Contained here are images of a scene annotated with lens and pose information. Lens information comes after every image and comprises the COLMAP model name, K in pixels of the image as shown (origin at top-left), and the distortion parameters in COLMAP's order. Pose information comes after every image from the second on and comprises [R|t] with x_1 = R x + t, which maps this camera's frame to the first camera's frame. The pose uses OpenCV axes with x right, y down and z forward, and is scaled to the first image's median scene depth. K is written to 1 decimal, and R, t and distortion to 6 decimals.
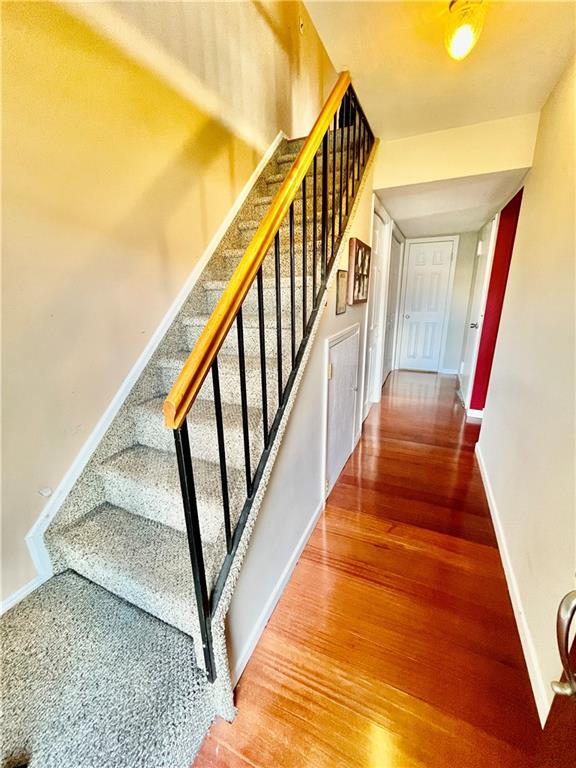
lens RADIAL K [[310.1, 0, 289.2], [0, 310.1, 381.8], [0, 0, 1]] dist [-0.002034, -0.000916]
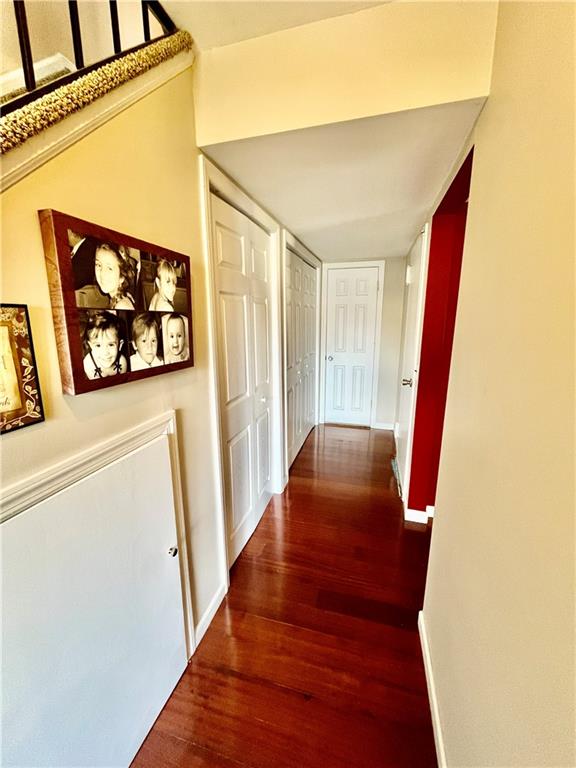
lens RADIAL K [[310.1, 0, 286.9], [0, 310.1, 382.6], [0, 0, 1]] dist [-0.002034, -0.000916]
pose [[0.989356, -0.017642, 0.144442, 0.220955], [0.029315, 0.996436, -0.079092, -0.127132], [-0.142532, 0.082484, 0.986347, 0.338896]]
